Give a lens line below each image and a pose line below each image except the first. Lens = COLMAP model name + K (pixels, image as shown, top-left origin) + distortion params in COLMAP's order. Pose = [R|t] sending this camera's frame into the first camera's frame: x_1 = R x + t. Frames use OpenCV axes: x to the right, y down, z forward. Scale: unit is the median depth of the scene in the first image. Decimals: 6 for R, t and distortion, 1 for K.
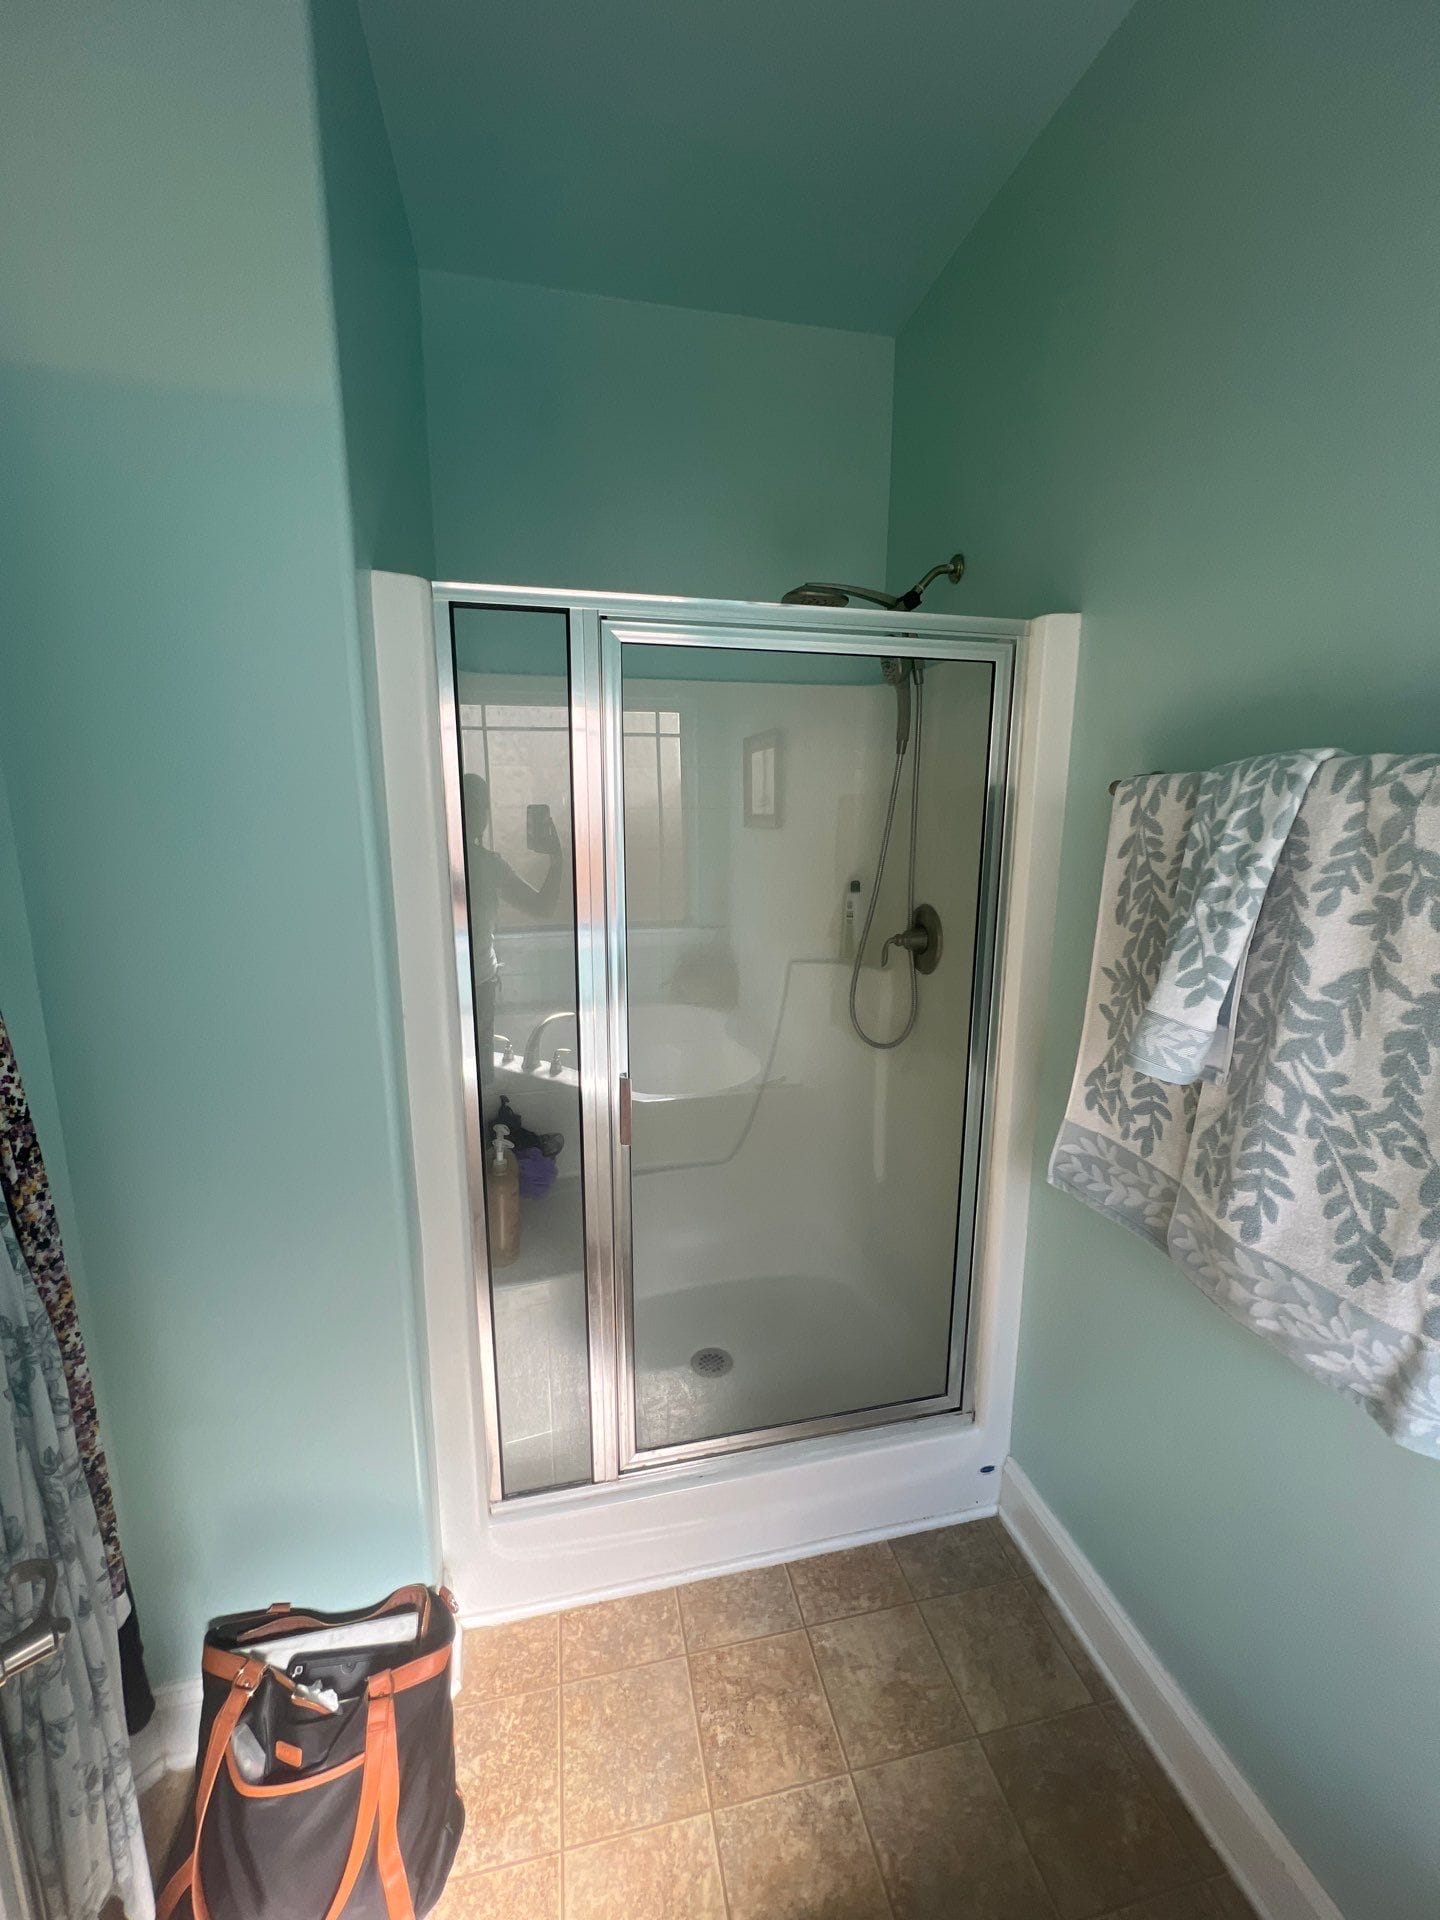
lens RADIAL K [[768.1, 0, 729.0], [0, 768.1, 956.2], [0, 0, 1]] dist [-0.000191, 0.000025]
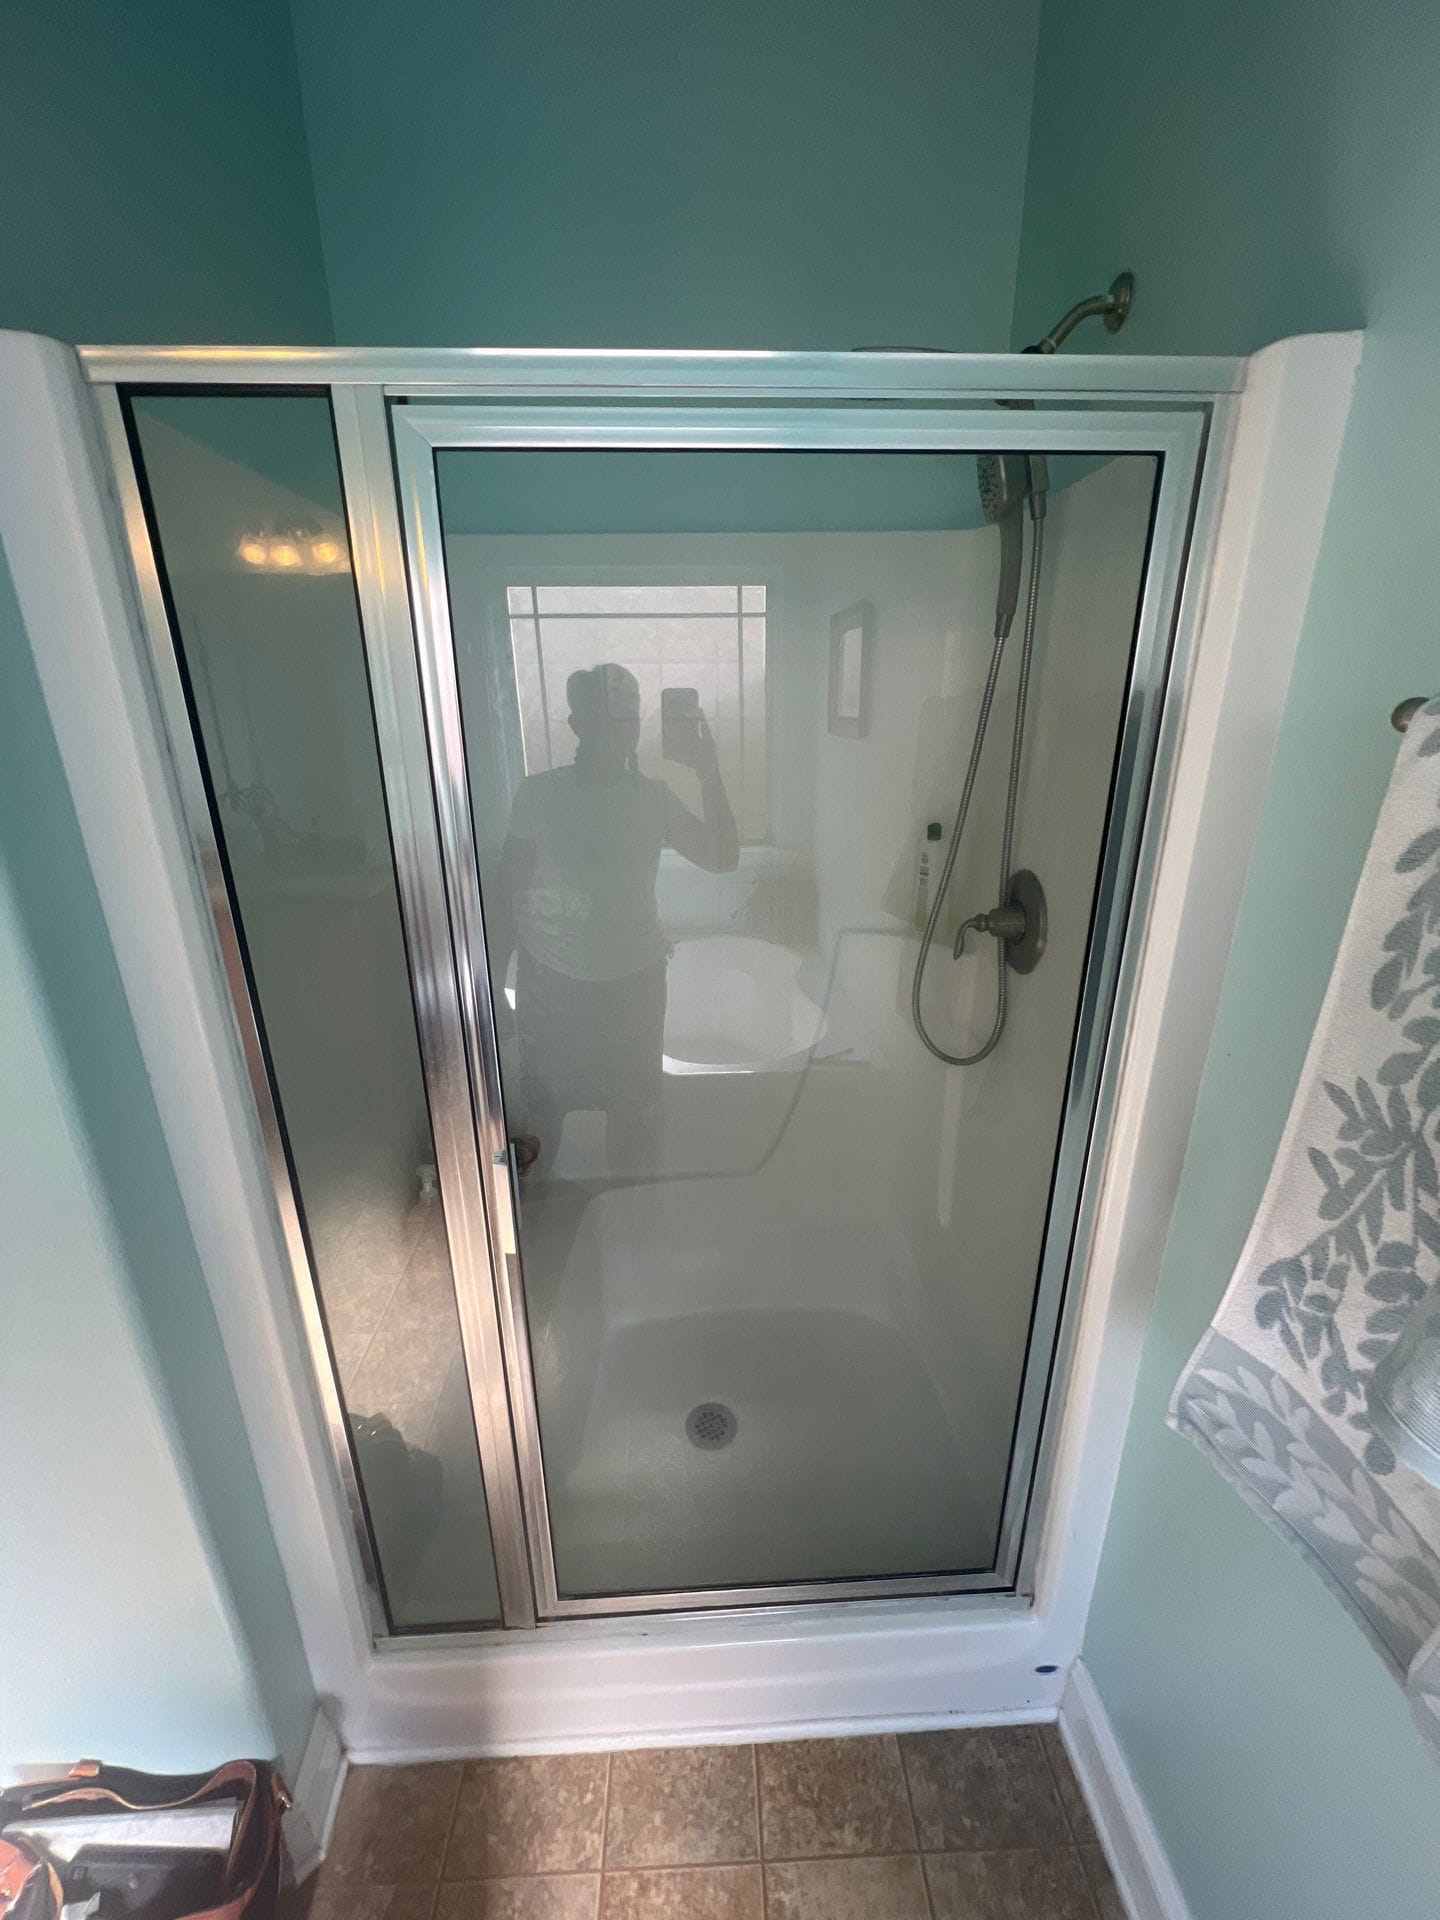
lens RADIAL K [[768.1, 0, 729.0], [0, 768.1, 956.2], [0, 0, 1]] dist [-0.000191, 0.000025]
pose [[0.984100, 0.045780, -0.171614, 0.189322], [-0.021438, 0.989764, 0.141096, -0.132706], [0.176316, -0.135173, 0.975008, 0.463284]]
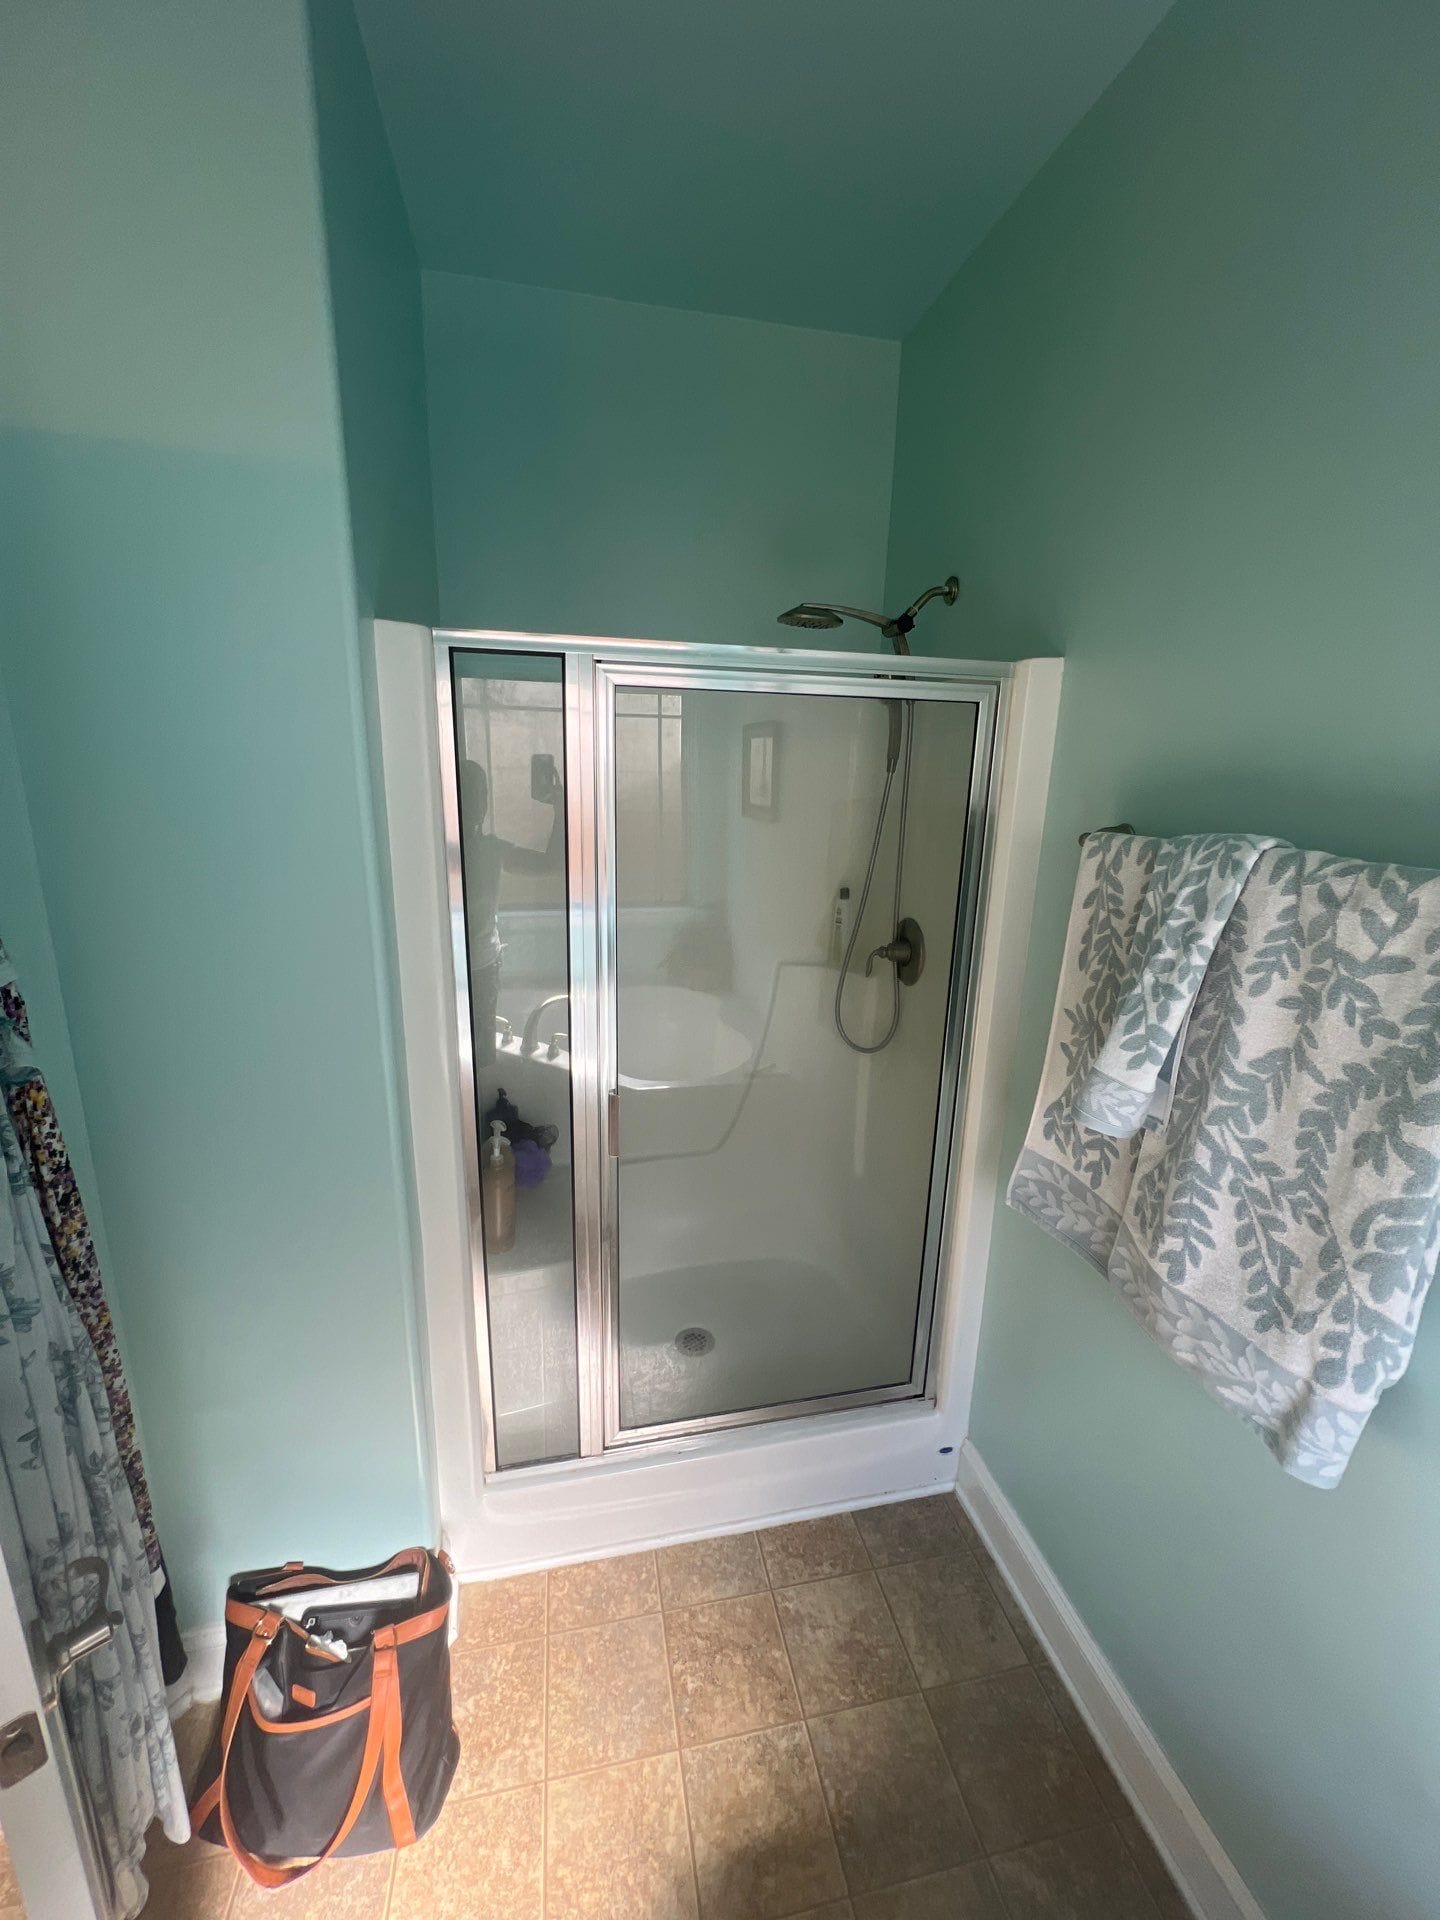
lens RADIAL K [[768.1, 0, 729.0], [0, 768.1, 956.2], [0, 0, 1]] dist [-0.000191, 0.000025]
pose [[0.999731, 0.023087, -0.002263, 0.025074], [-0.022927, 0.998214, 0.055165, -0.108140], [0.003532, -0.055098, 0.998475, -0.056205]]
